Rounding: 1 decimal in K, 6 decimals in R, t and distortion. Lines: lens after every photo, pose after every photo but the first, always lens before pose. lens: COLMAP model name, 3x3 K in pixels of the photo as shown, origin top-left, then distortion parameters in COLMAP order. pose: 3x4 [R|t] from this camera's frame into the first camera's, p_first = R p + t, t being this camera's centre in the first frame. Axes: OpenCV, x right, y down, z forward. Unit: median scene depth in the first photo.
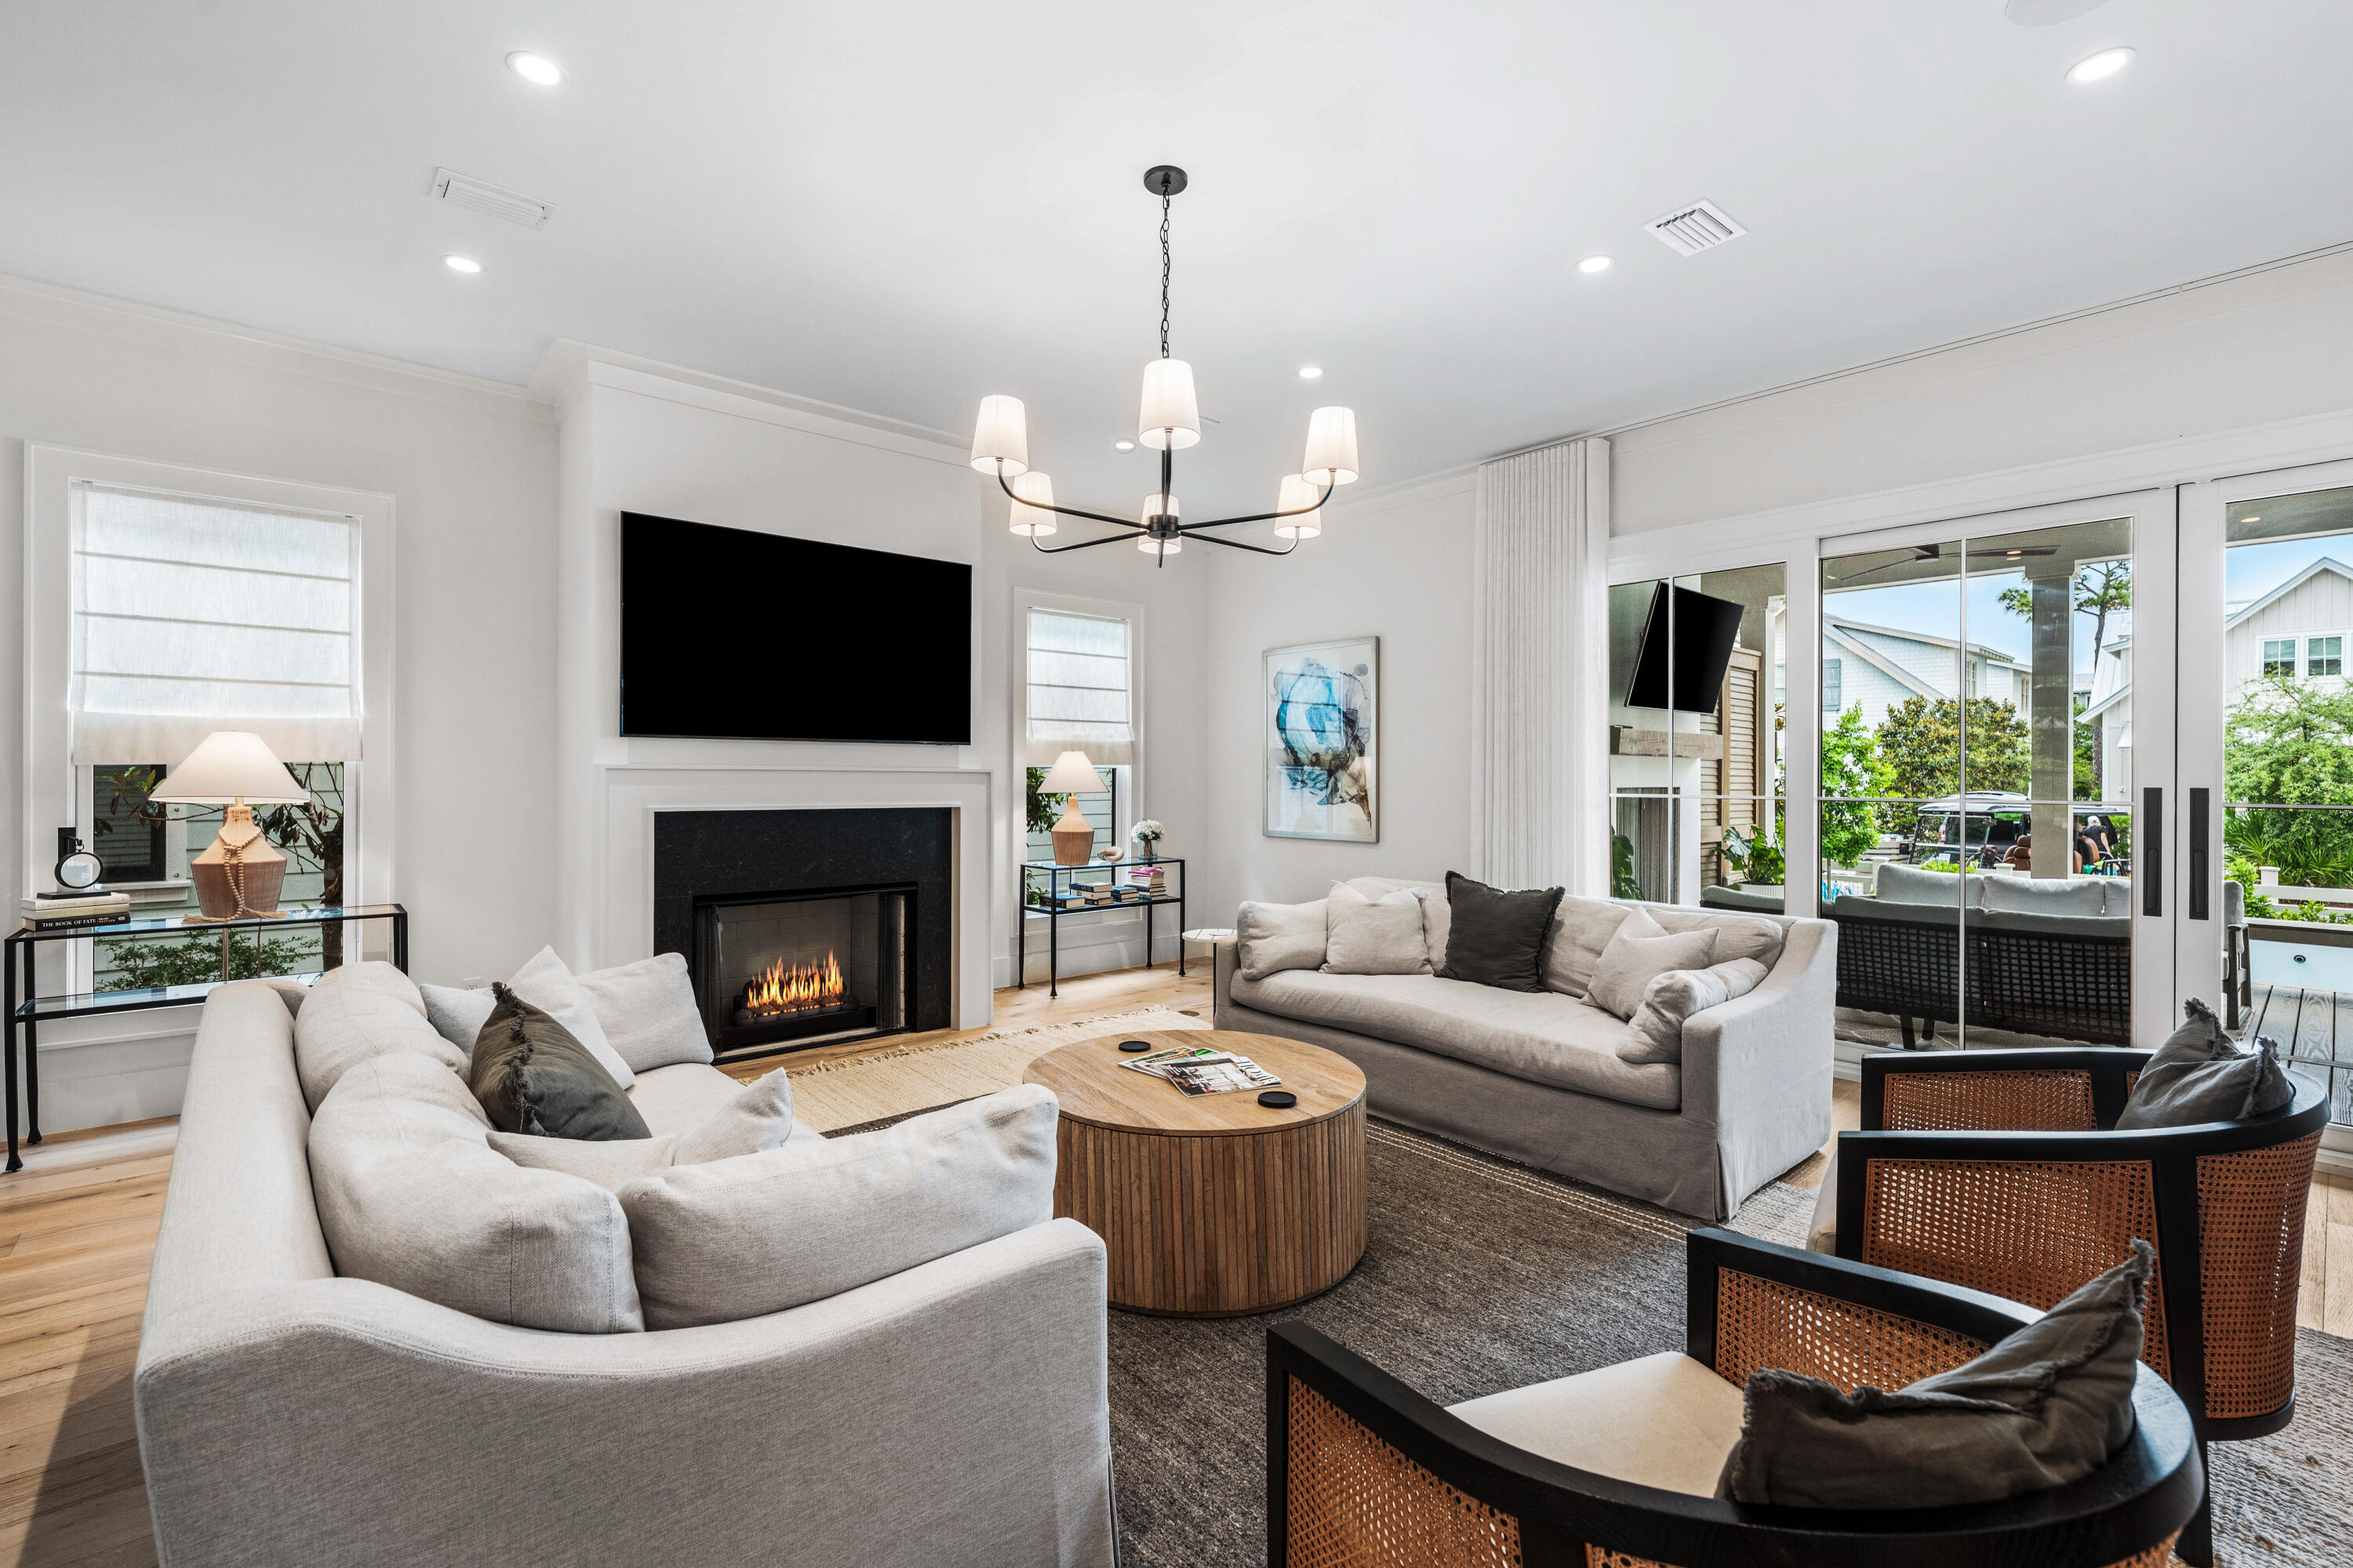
lens RADIAL K [[1003.3, 0, 1165.3], [0, 1003.3, 765.4], [0, 0, 1]] dist [-0.000250, 0.000264]
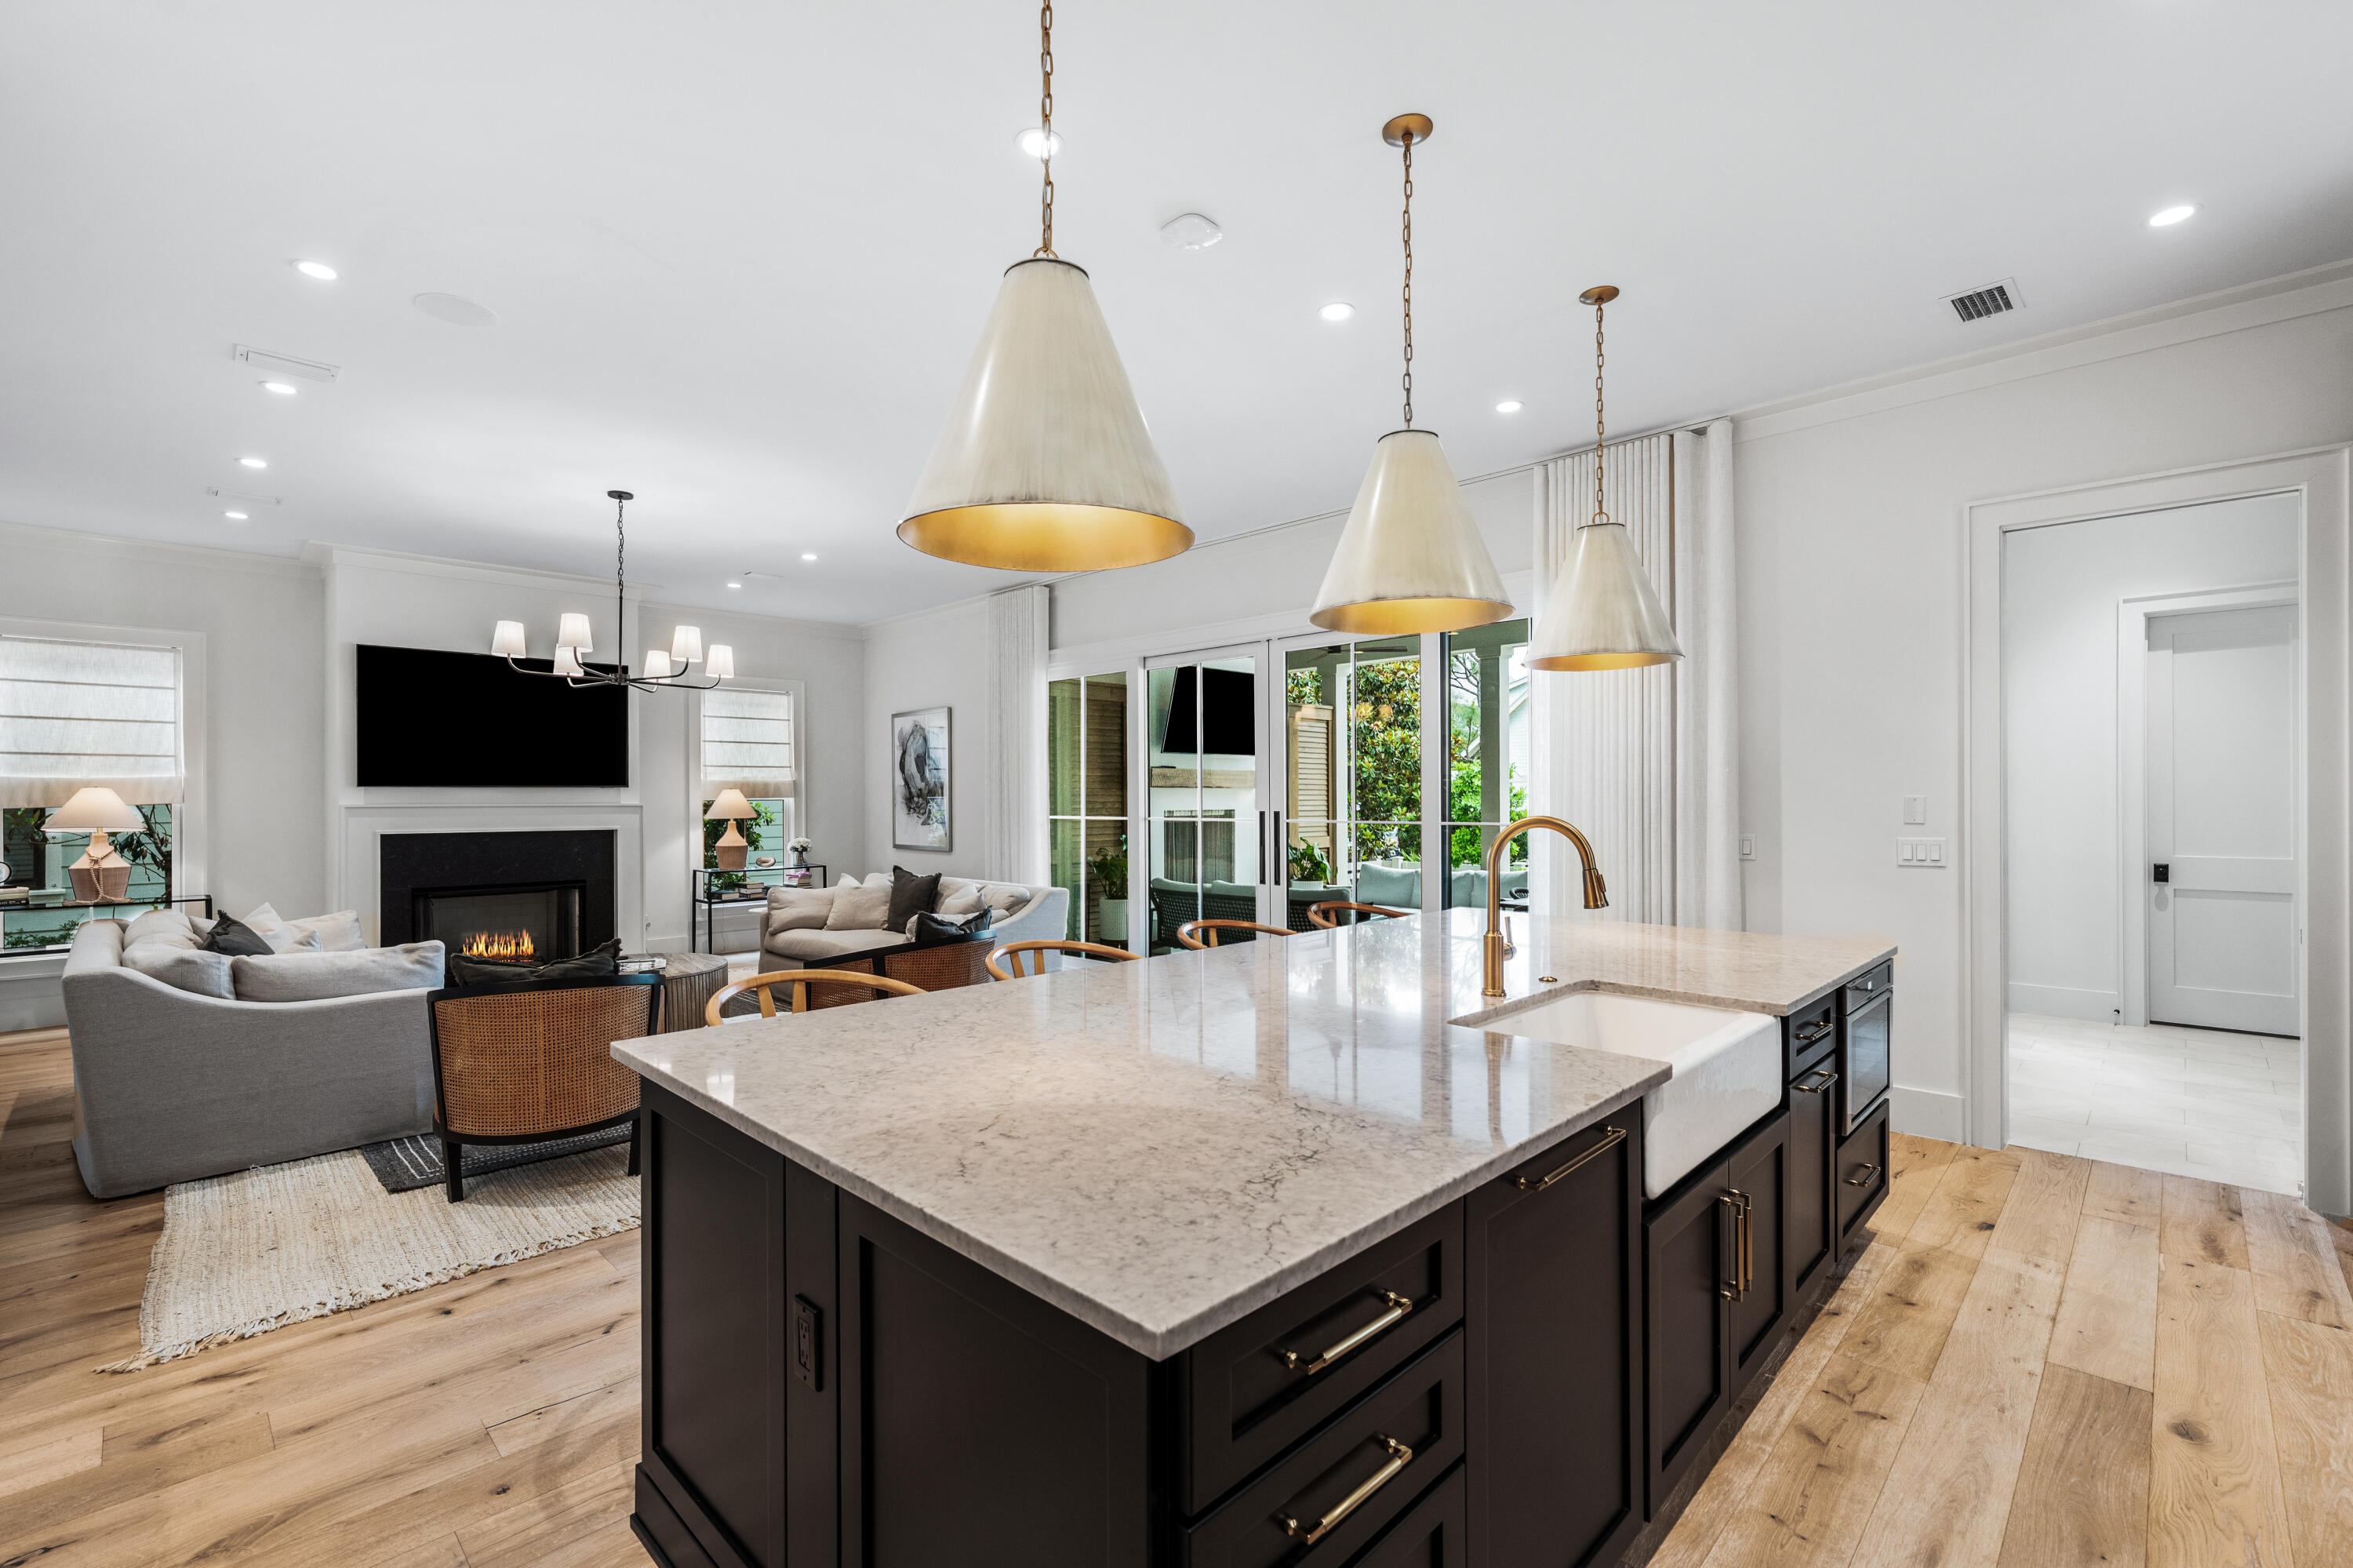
lens RADIAL K [[1018.7, 0, 1176.5], [0, 1018.7, 784.0], [0, 0, 1]] dist [0.001105, 0.000103]
pose [[0.998048, -0.007998, 0.061934, 0.641687], [0.008054, 0.999967, -0.000660, -0.021834], [-0.061926, 0.001157, 0.998080, -0.678469]]
